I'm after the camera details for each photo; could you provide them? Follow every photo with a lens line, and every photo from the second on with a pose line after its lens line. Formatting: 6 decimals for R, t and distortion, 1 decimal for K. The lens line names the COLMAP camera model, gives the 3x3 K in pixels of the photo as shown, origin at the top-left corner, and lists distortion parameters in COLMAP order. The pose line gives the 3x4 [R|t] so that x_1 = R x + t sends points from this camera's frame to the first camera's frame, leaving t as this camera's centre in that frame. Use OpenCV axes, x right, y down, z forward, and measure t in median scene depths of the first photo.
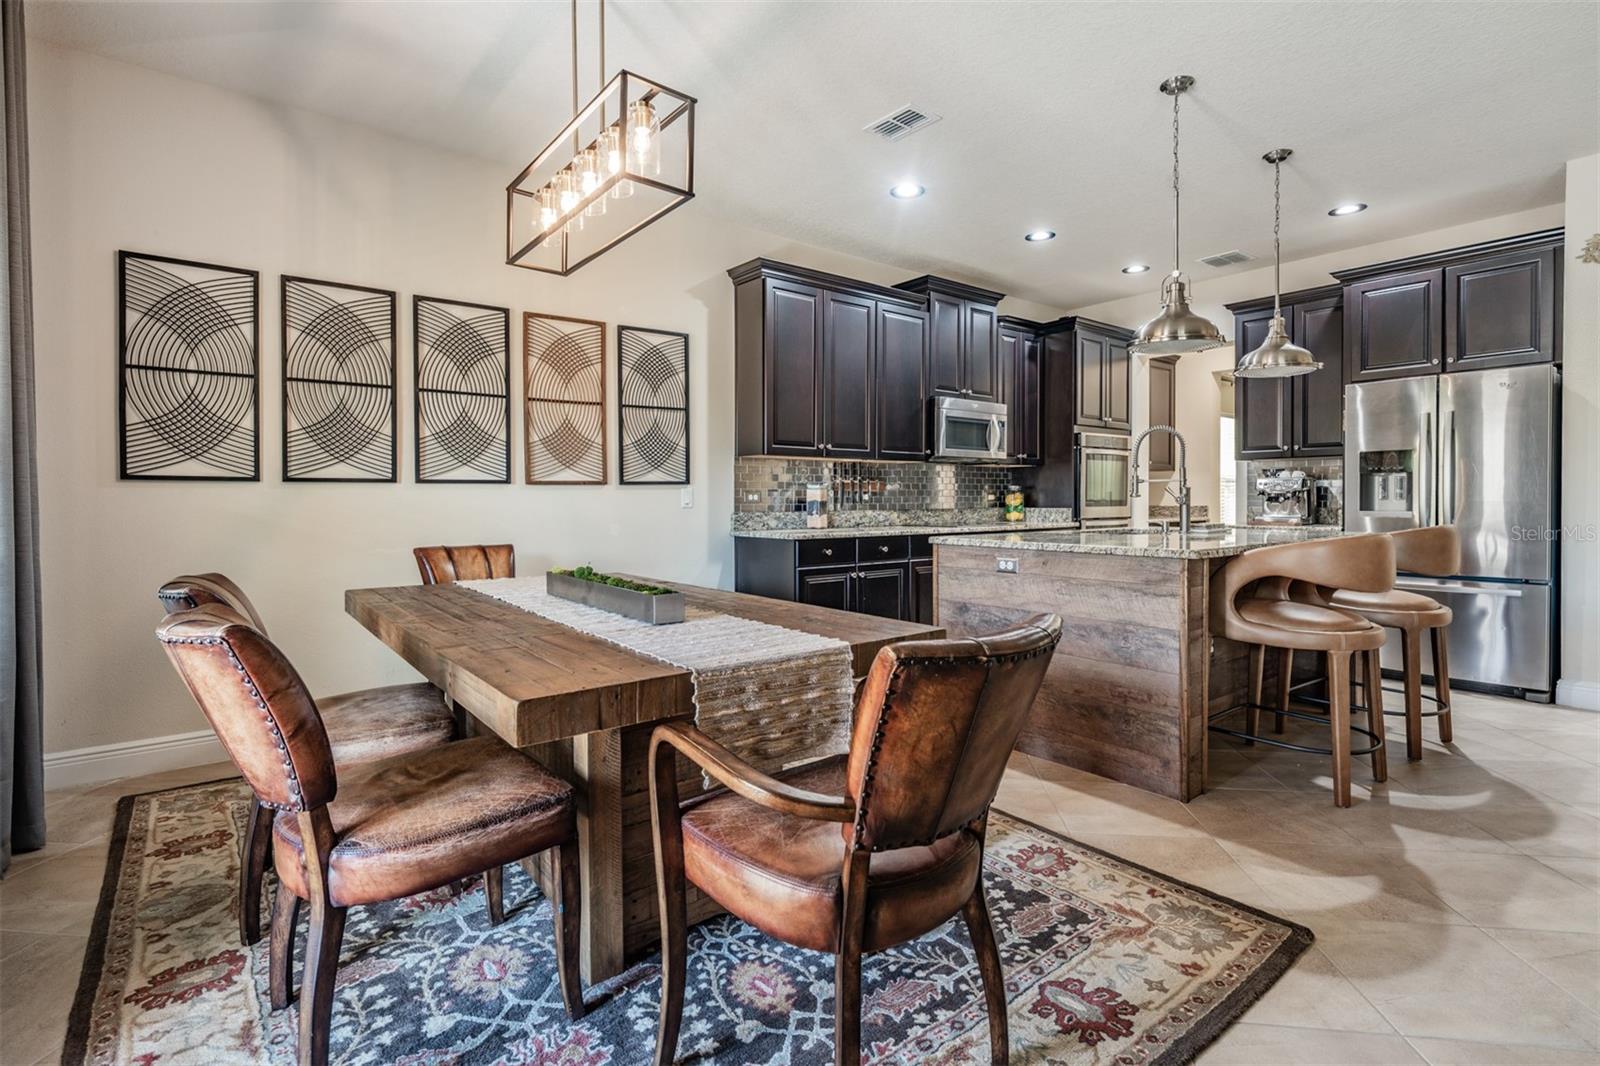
lens RADIAL K [[761.7, 0, 792.3], [0, 761.7, 510.6], [0, 0, 1]] dist [-0.000664, 0.000061]
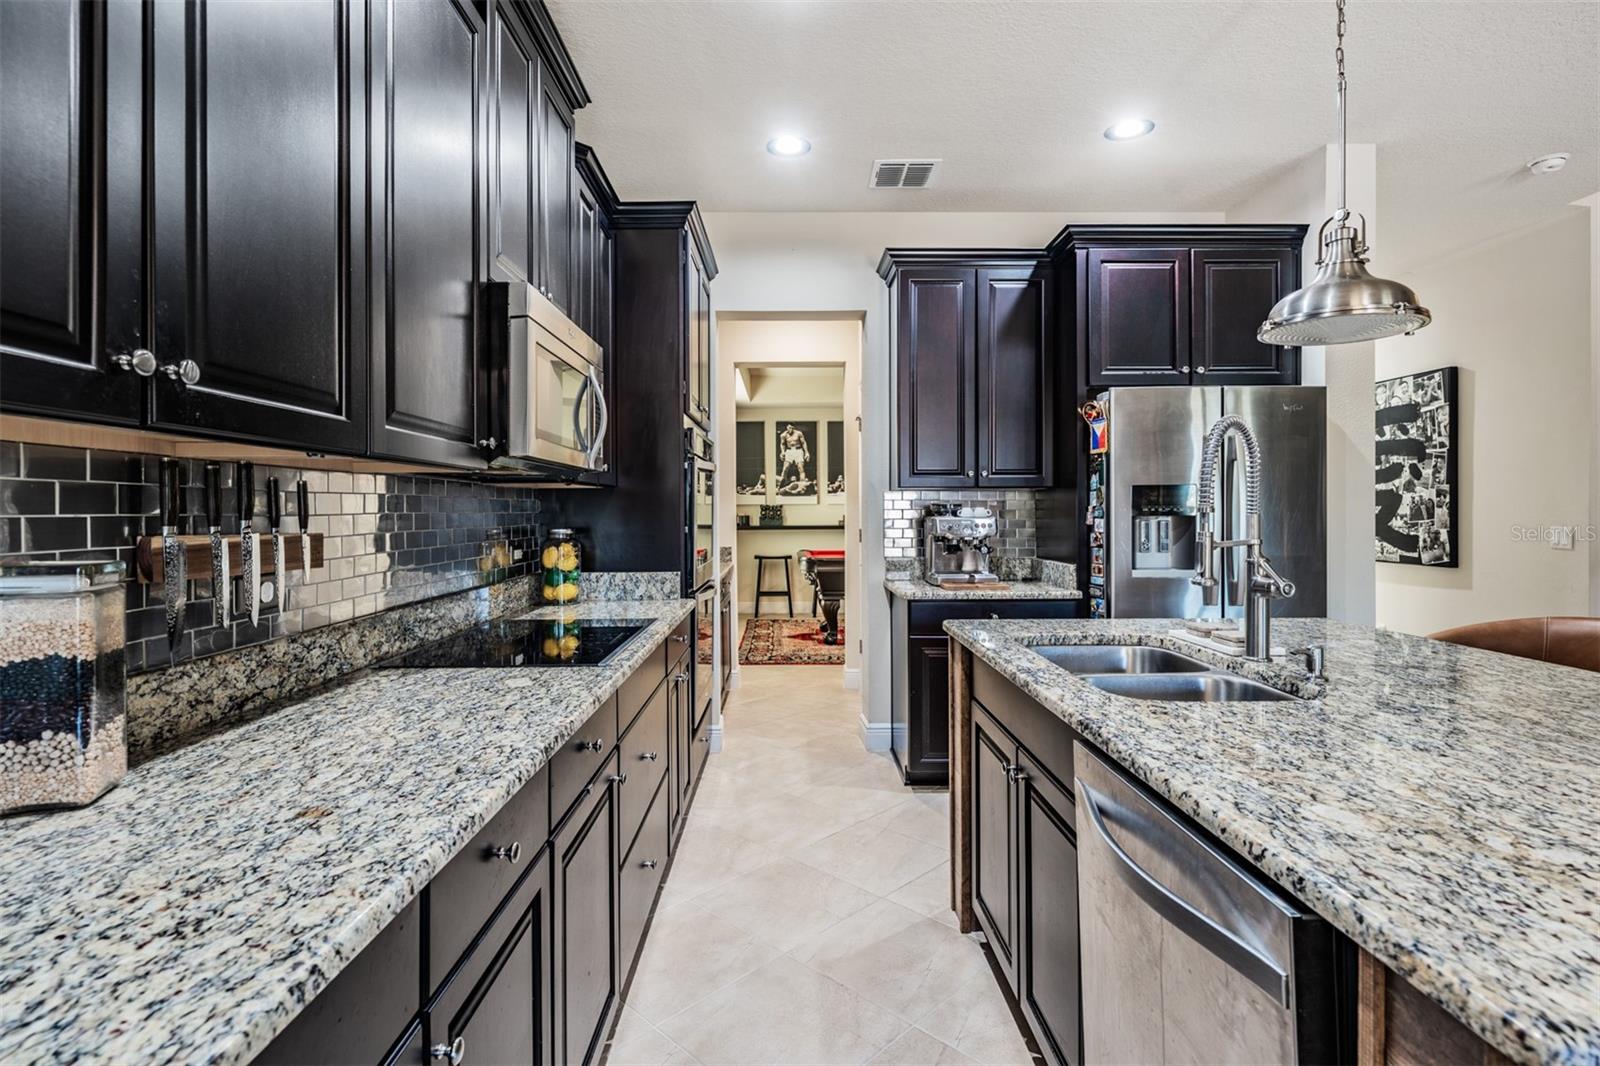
lens RADIAL K [[786.3, 0, 795.3], [0, 786.3, 514.2], [0, 0, 1]] dist [0.001748, 0.000488]
pose [[0.608311, -0.001286, 0.793698, -0.015436], [0.013750, 0.999866, -0.008919, -0.056346], [-0.793580, 0.016339, 0.608247, 0.936036]]
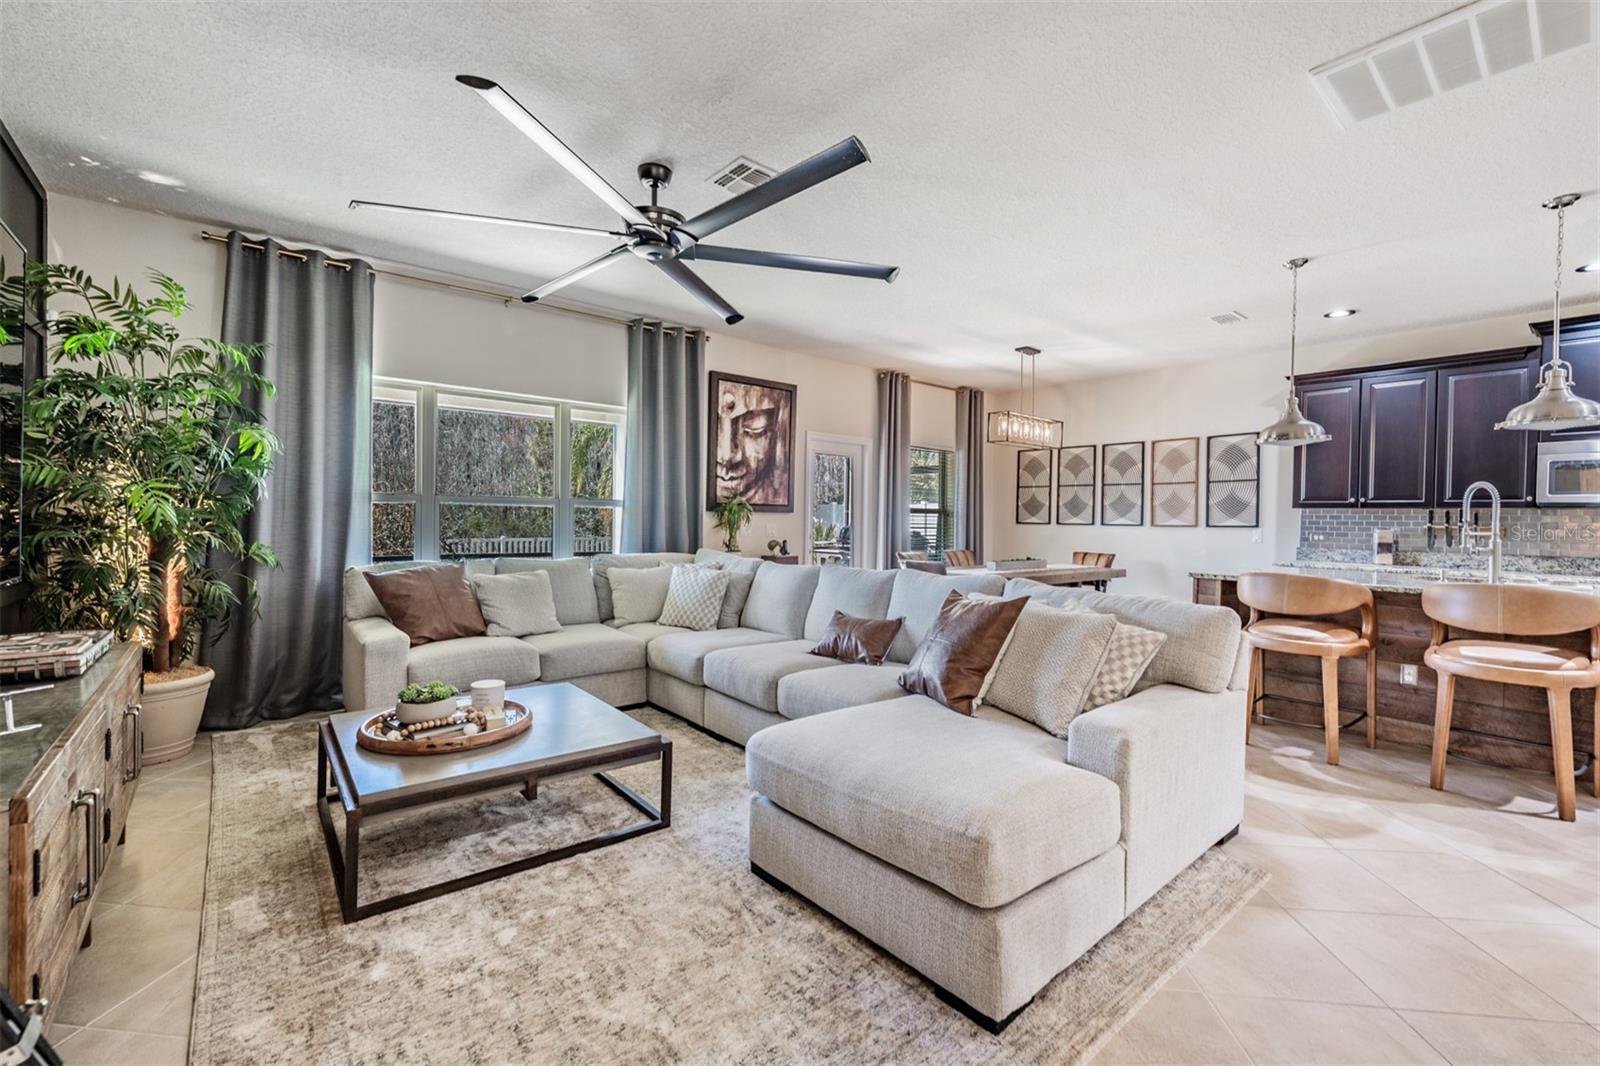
lens RADIAL K [[672.9, 0, 798.1], [0, 672.9, 522.5], [0, 0, 1]] dist [0.001133, -0.000030]
pose [[0.029411, 0.011375, -0.999503, 1.417434], [-0.028036, 0.999551, 0.010550, -0.038553], [0.999174, 0.027712, 0.029717, 0.017903]]
